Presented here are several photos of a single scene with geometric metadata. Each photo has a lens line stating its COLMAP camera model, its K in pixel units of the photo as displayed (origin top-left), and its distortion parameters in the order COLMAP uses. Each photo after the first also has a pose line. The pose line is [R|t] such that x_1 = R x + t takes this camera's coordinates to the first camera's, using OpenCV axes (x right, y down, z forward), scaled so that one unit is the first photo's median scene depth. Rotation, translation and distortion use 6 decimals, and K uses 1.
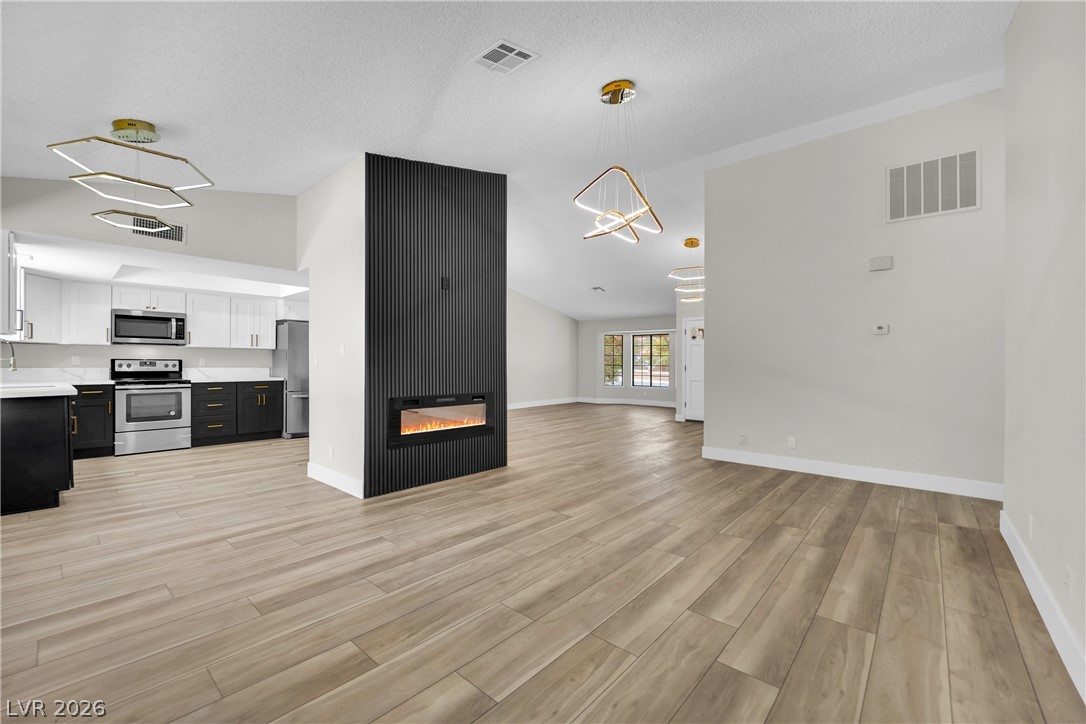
lens RADIAL K [[451.4, 0, 536.7], [0, 451.4, 362.9], [0, 0, 1]] dist [-0.015834, 0.000169]
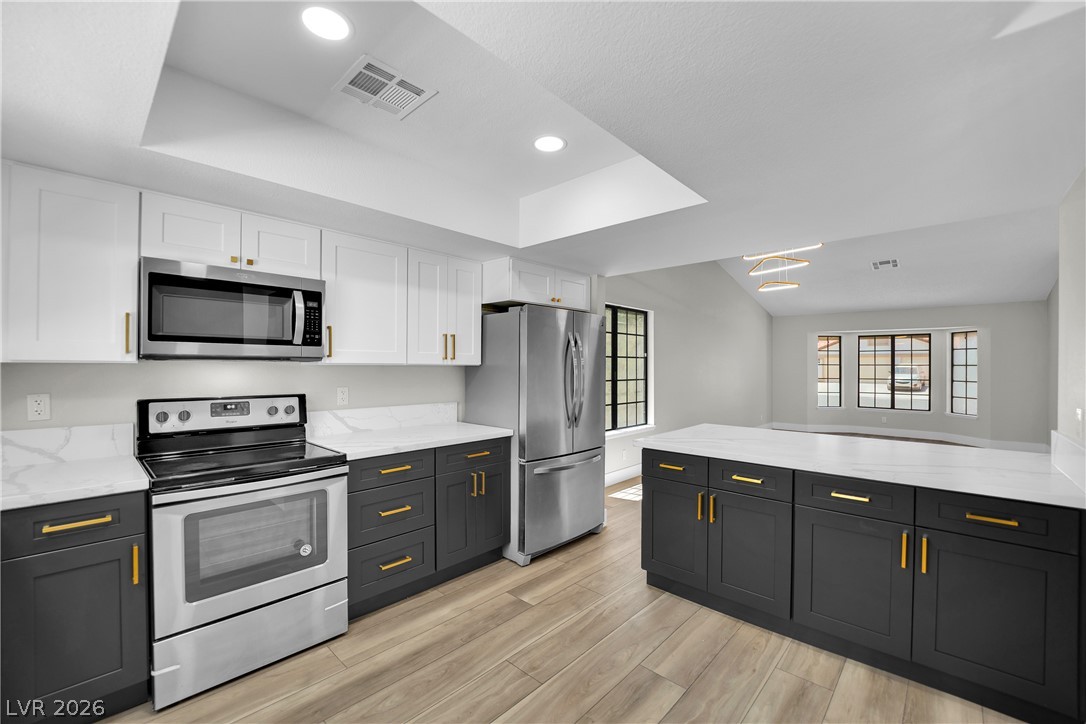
lens RADIAL K [[446.9, 0, 540.2], [0, 446.9, 367.7], [0, 0, 1]] dist [-0.017177, -0.000425]
pose [[0.999679, -0.001194, -0.025310, -0.618855], [0.001320, 0.999987, 0.004985, -0.036797], [0.025304, -0.005017, 0.999667, 0.648621]]
